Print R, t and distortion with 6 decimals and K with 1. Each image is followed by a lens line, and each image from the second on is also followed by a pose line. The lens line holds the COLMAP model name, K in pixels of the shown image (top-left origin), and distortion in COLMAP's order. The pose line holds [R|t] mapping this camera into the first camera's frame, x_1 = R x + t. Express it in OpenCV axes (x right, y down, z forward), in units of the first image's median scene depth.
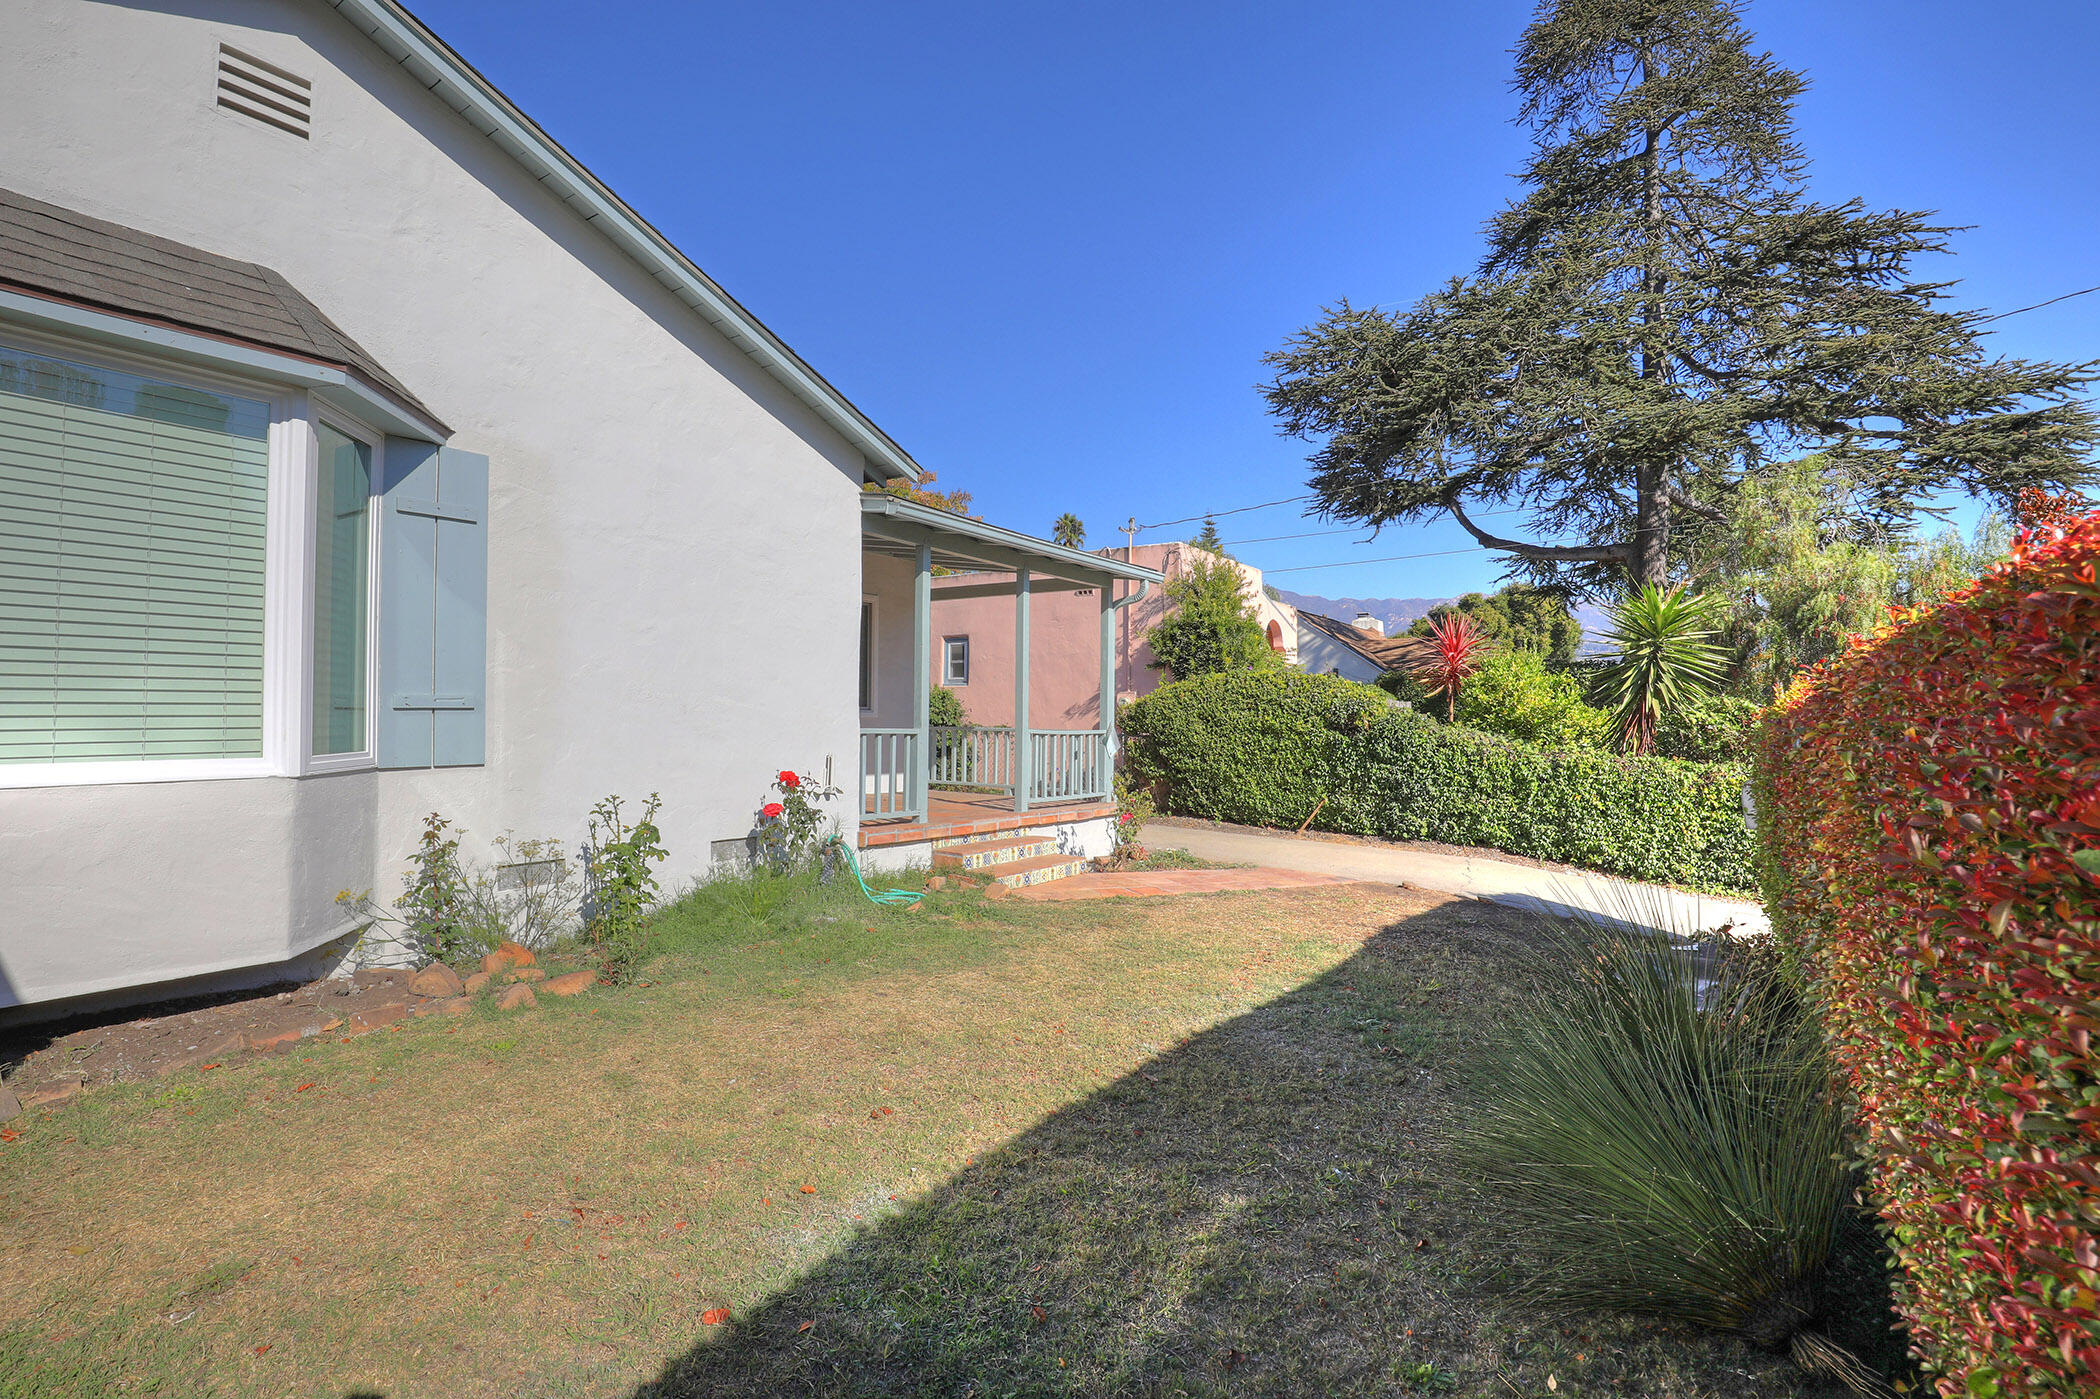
lens RADIAL K [[961.0, 0, 1061.1], [0, 961.0, 703.0], [0, 0, 1]] dist [-0.046340, 0.013085]
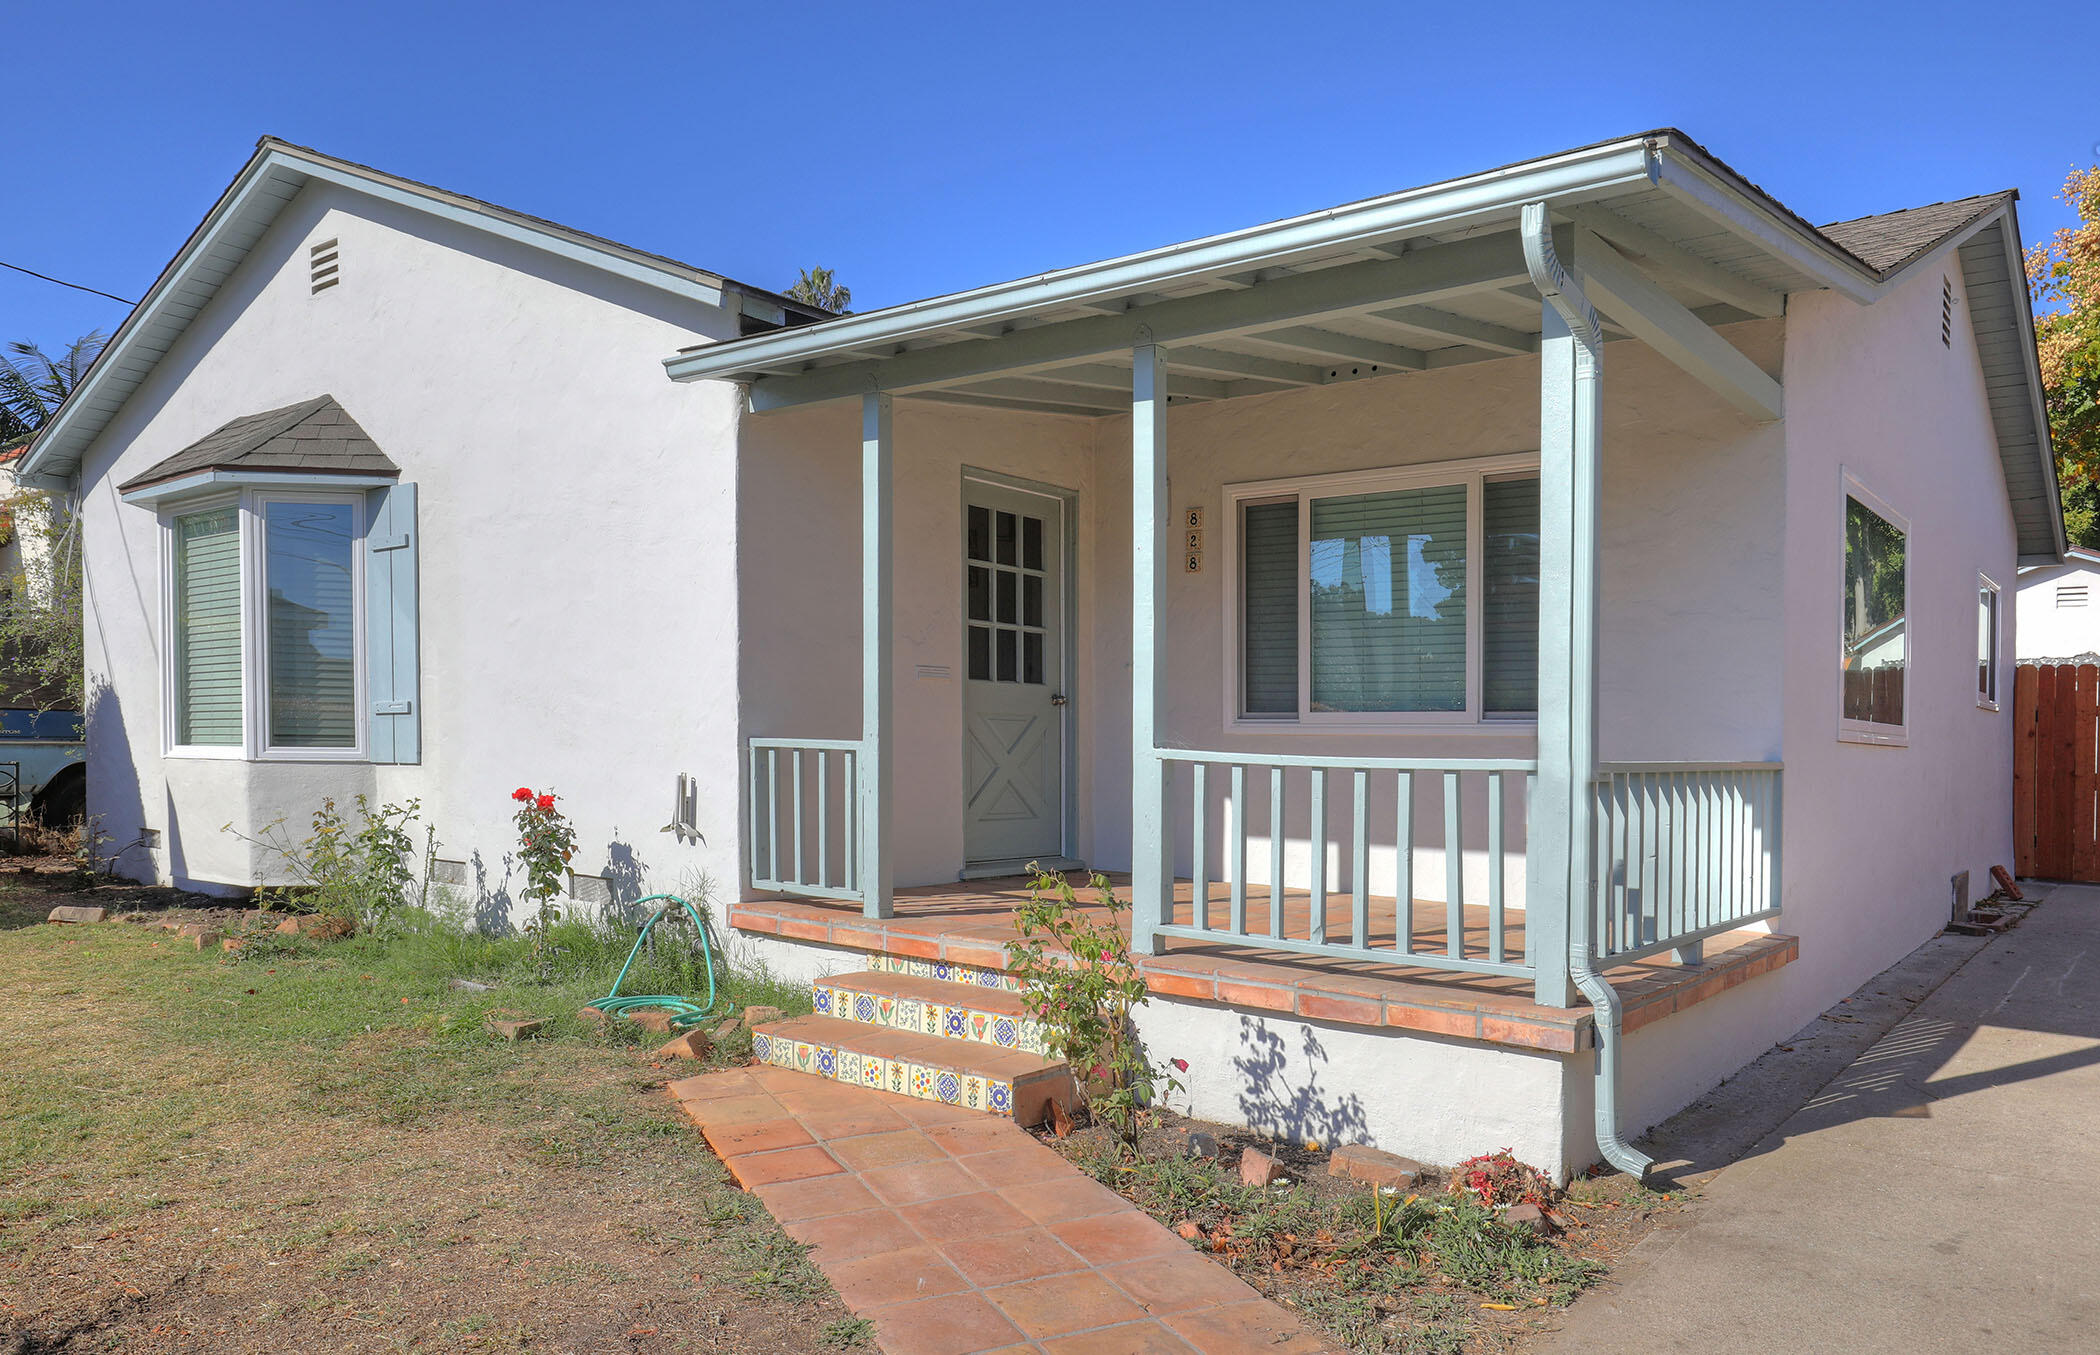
lens RADIAL K [[1518.8, 0, 1050.8], [0, 1518.8, 714.0], [0, 0, 1]] dist [-0.010357, -0.001477]
pose [[-0.053121, -0.011119, -0.998526, 0.751007], [0.010383, 0.999878, -0.011687, 0.024356], [0.998534, -0.010989, -0.052999, 1.231684]]
